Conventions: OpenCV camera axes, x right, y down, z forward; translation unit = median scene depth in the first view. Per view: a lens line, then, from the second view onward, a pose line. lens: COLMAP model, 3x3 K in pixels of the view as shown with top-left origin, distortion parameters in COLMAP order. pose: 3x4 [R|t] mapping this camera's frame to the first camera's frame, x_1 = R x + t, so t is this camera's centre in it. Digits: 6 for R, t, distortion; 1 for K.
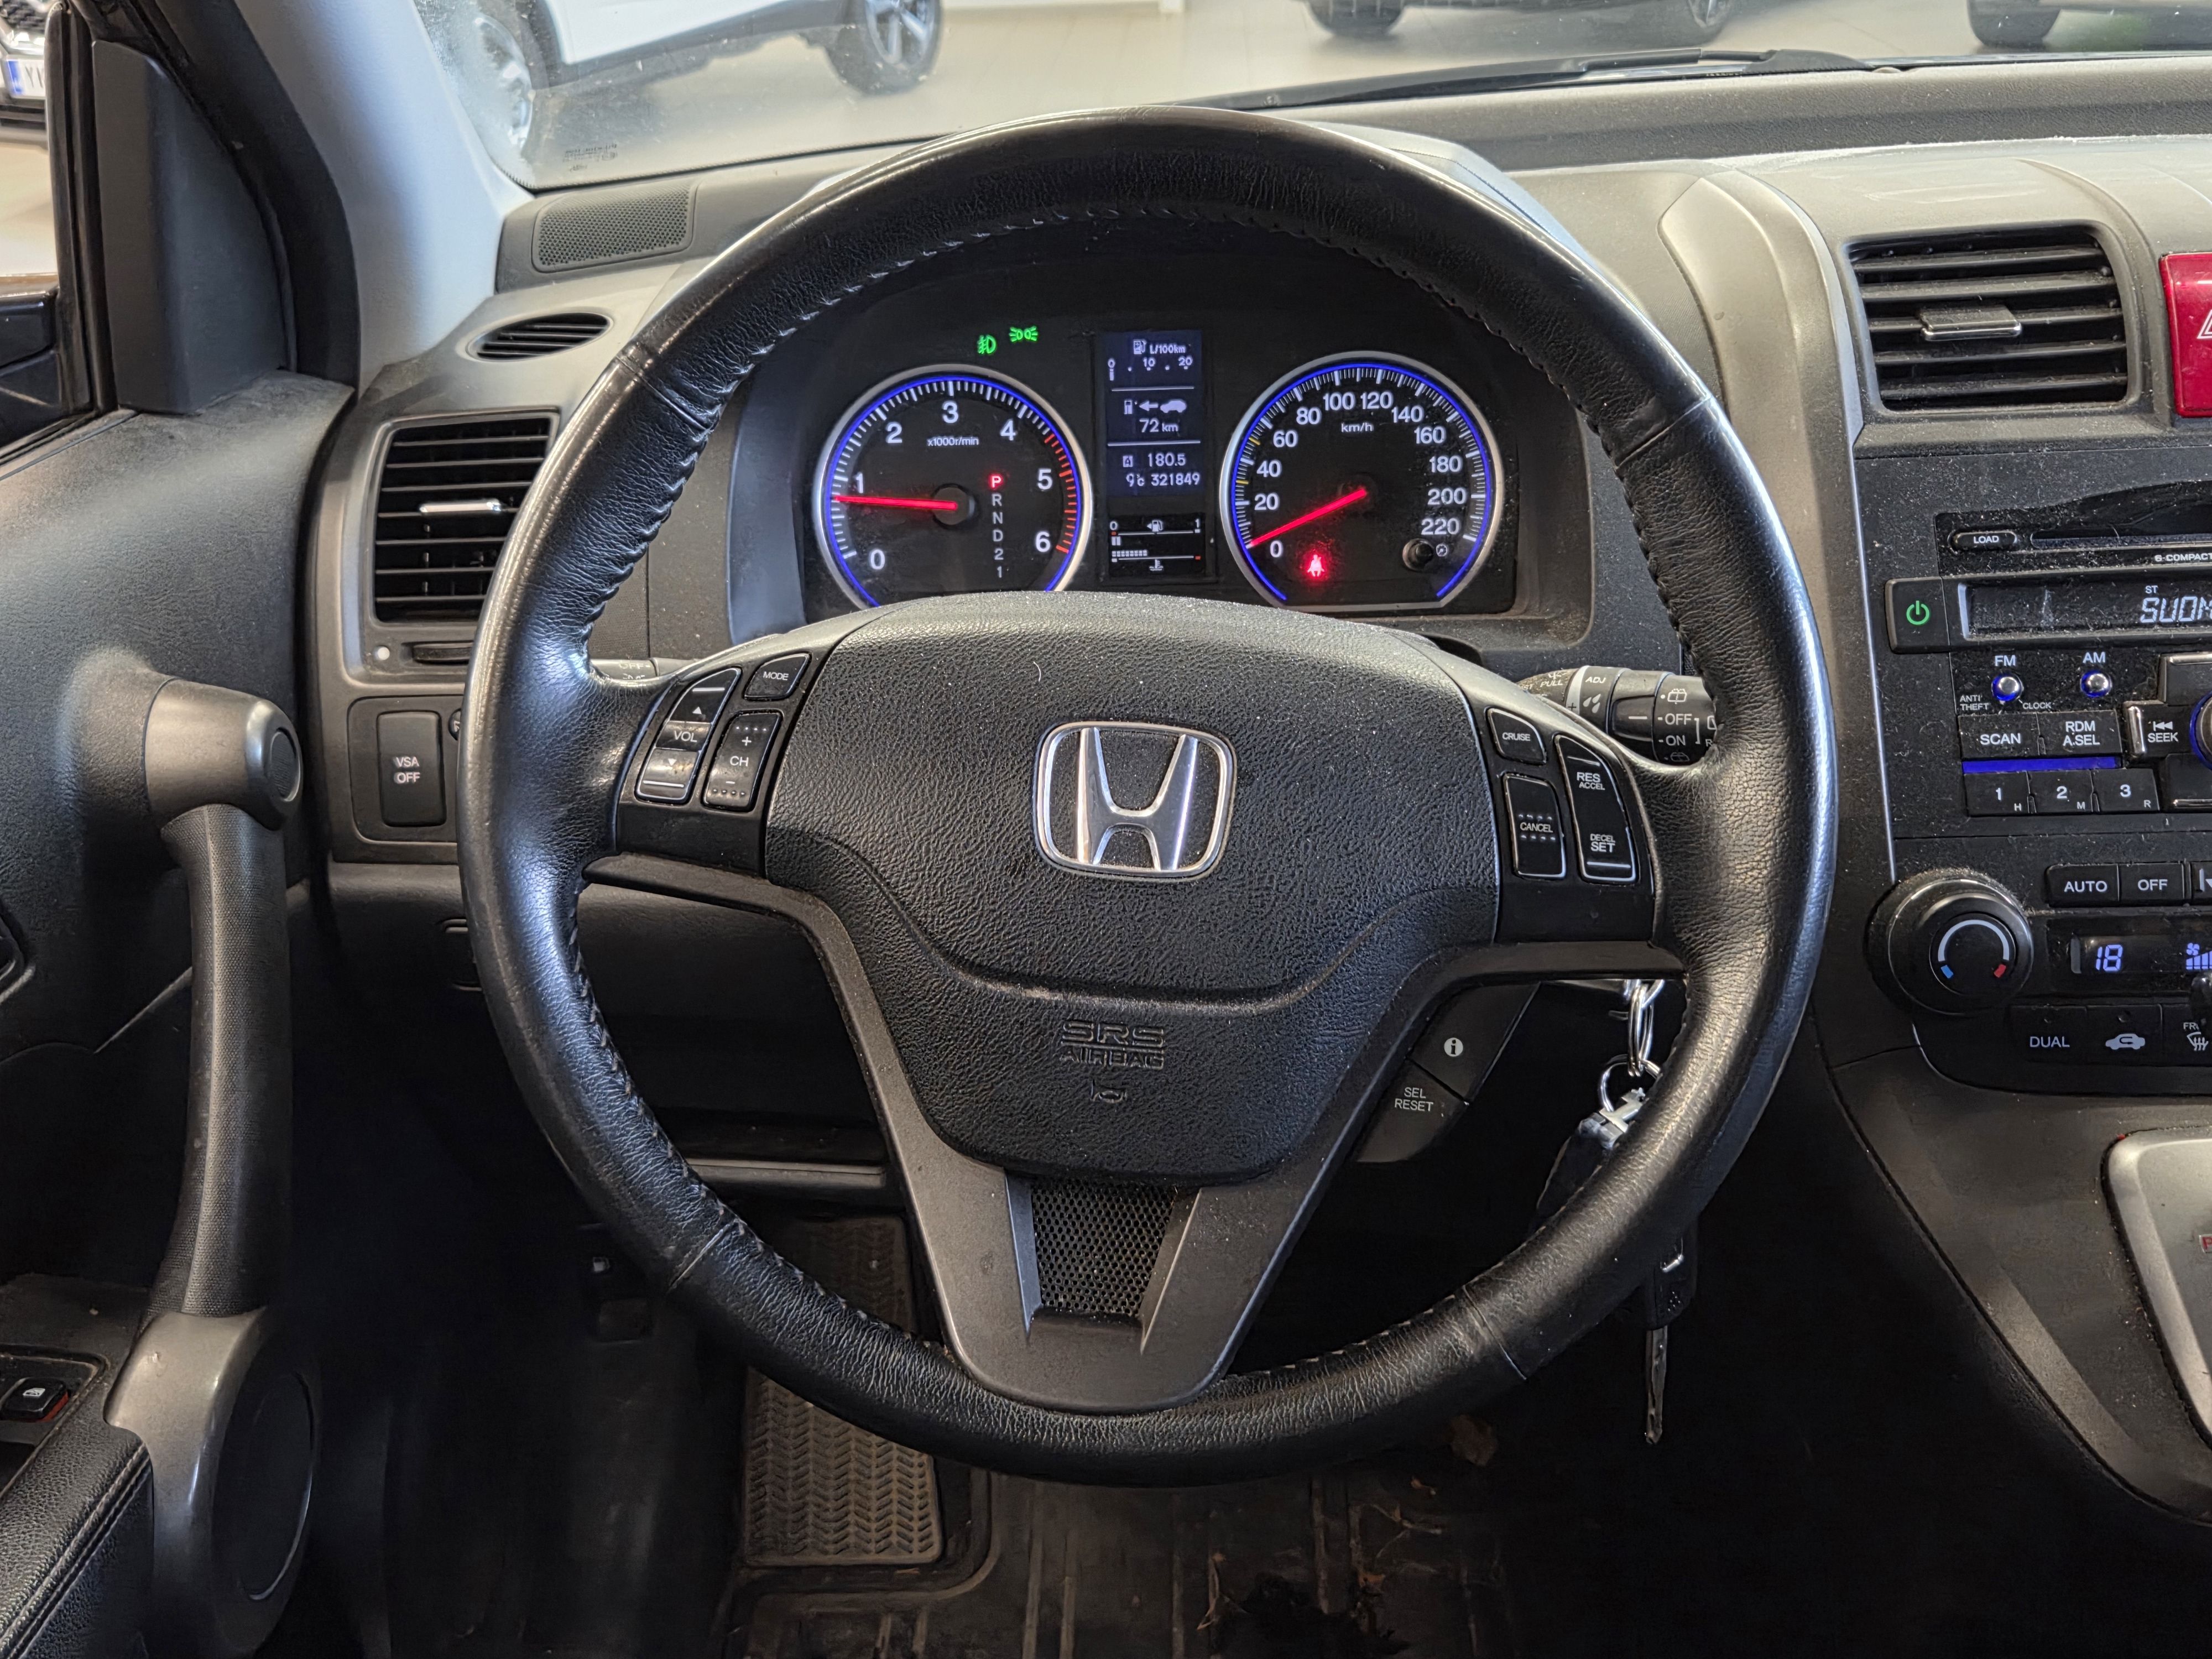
lens RADIAL K [[2259.8, 0, 1103.2], [0, 2259.8, 835.6], [0, 0, 1]] dist [0.007522, 0.000000]
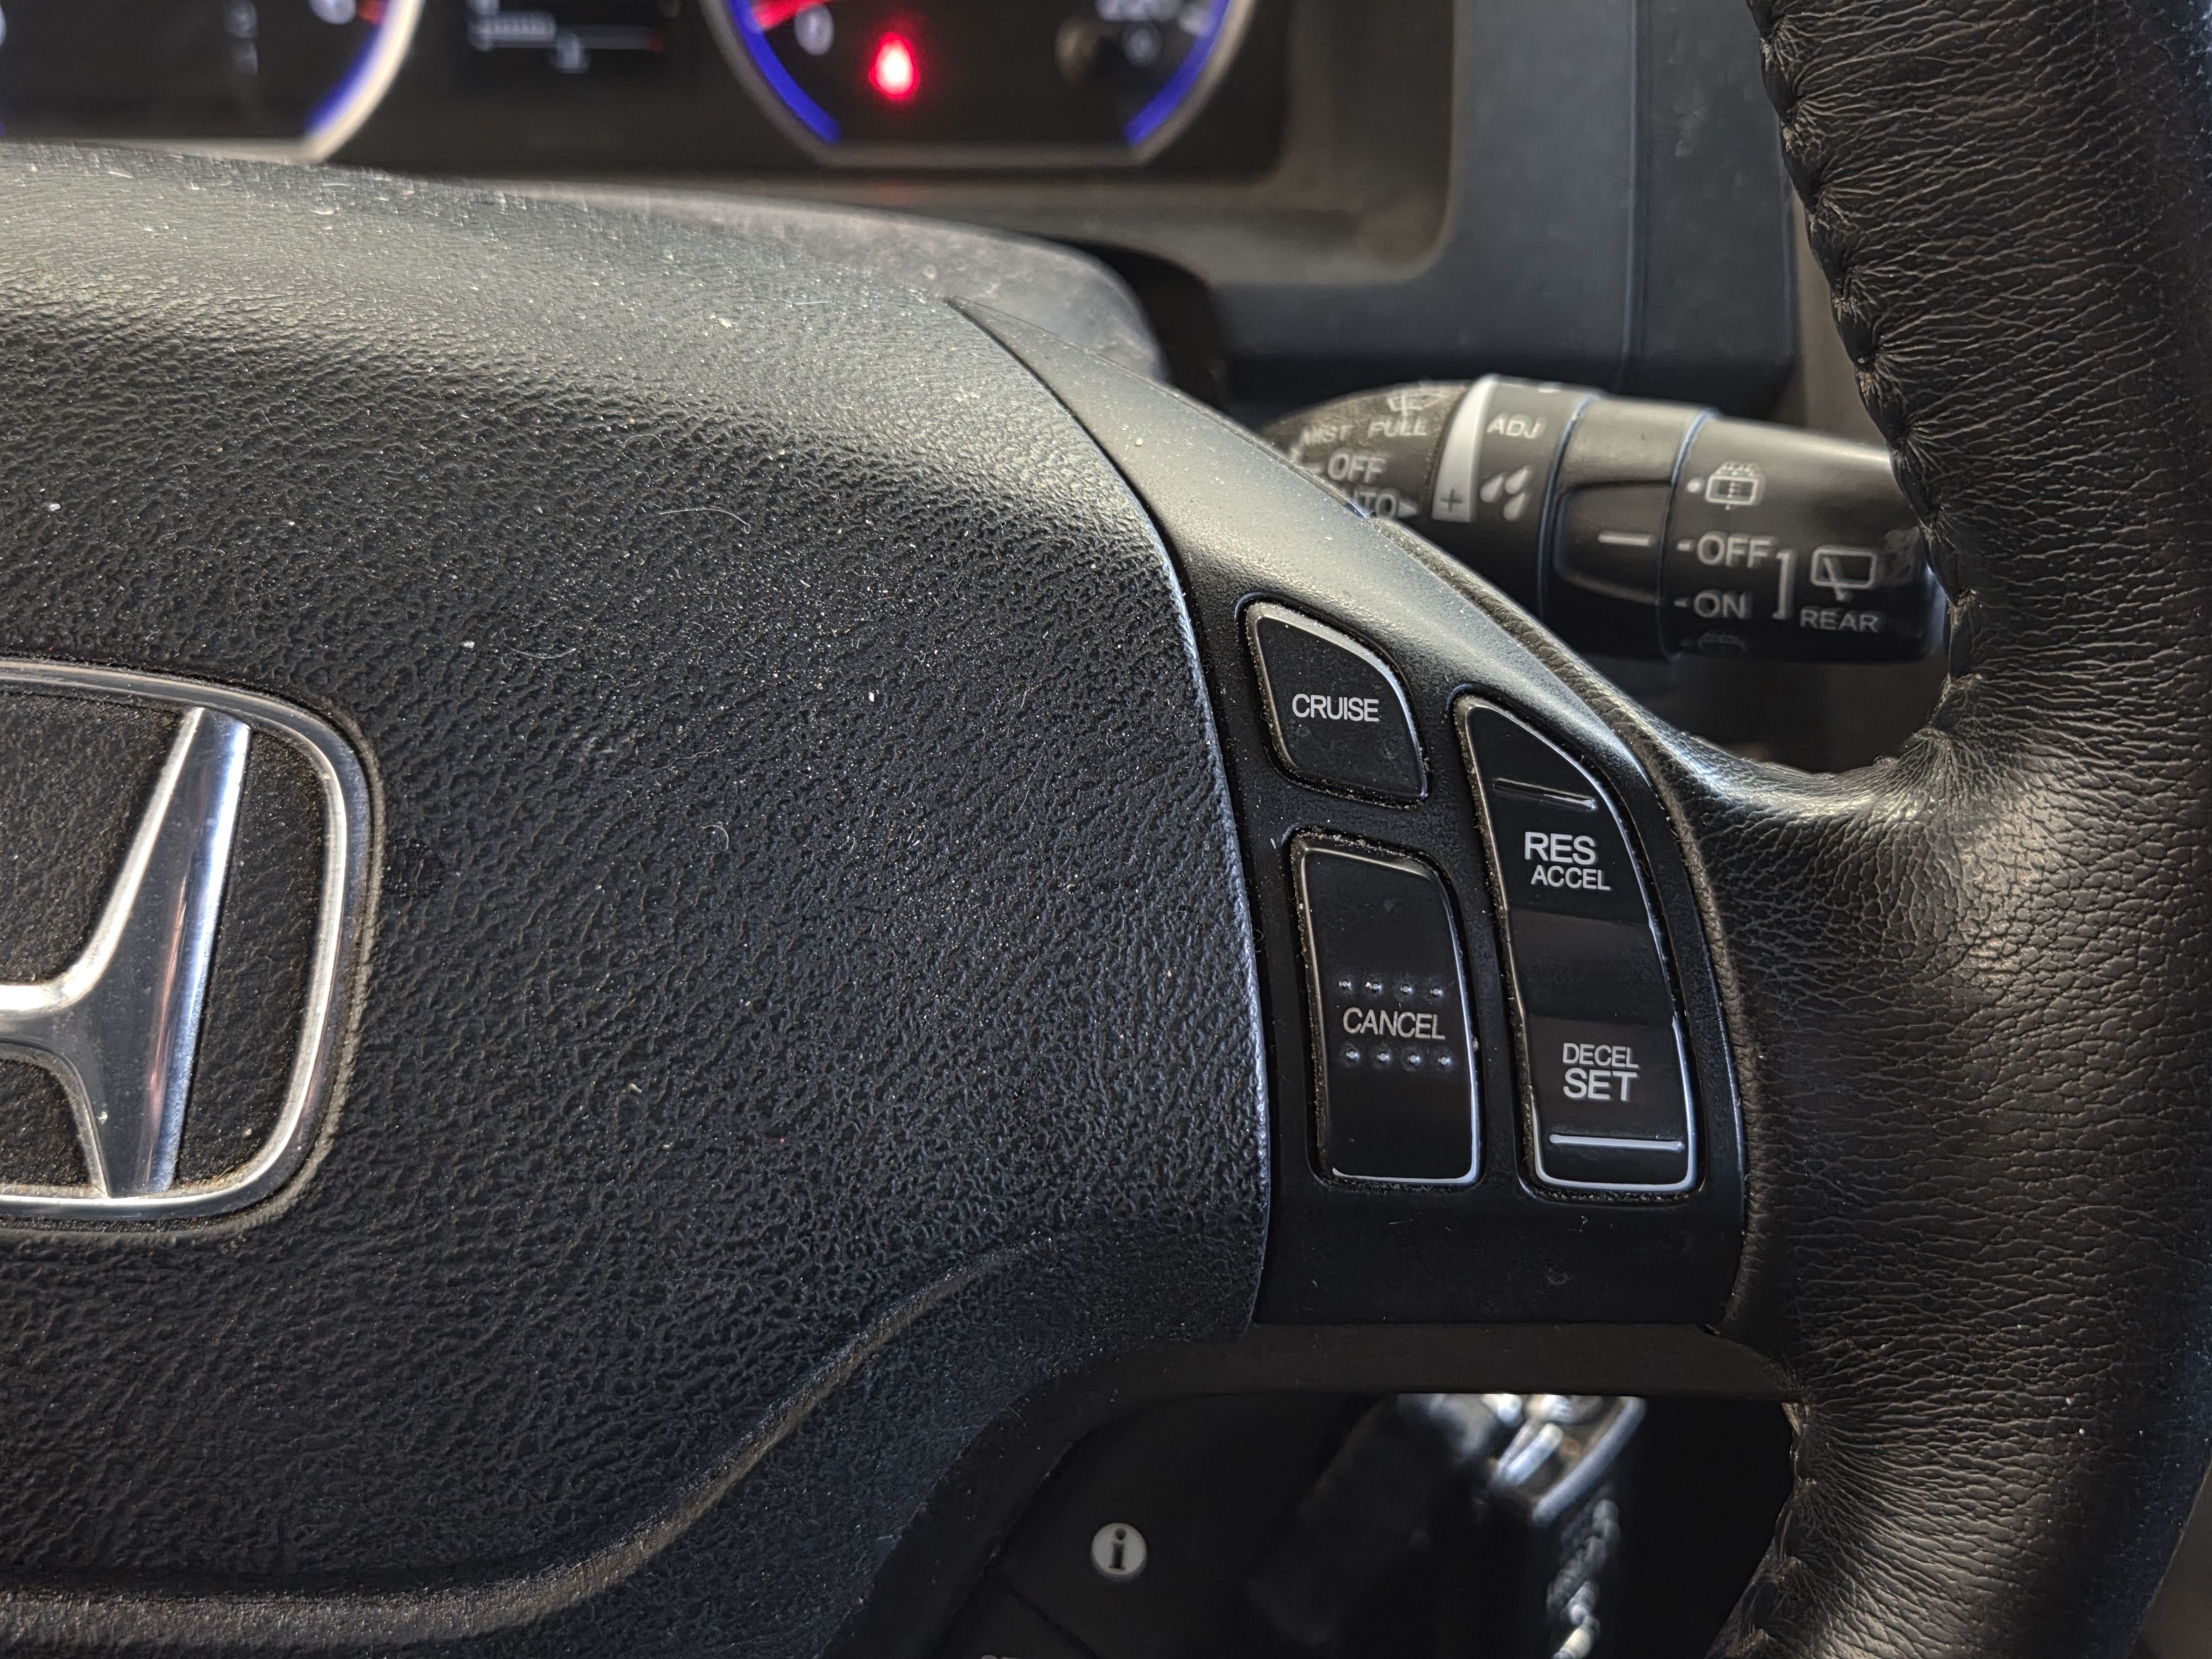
lens RADIAL K [[2259.8, 0, 1117.0], [0, 2259.8, 826.2], [0, 0, 1]] dist [0.007522, 0.000000]
pose [[0.991063, -0.009227, 0.133074, 0.112054], [-0.019281, 0.977221, 0.211349, -0.092552], [-0.131993, -0.212026, 0.968309, 0.702357]]
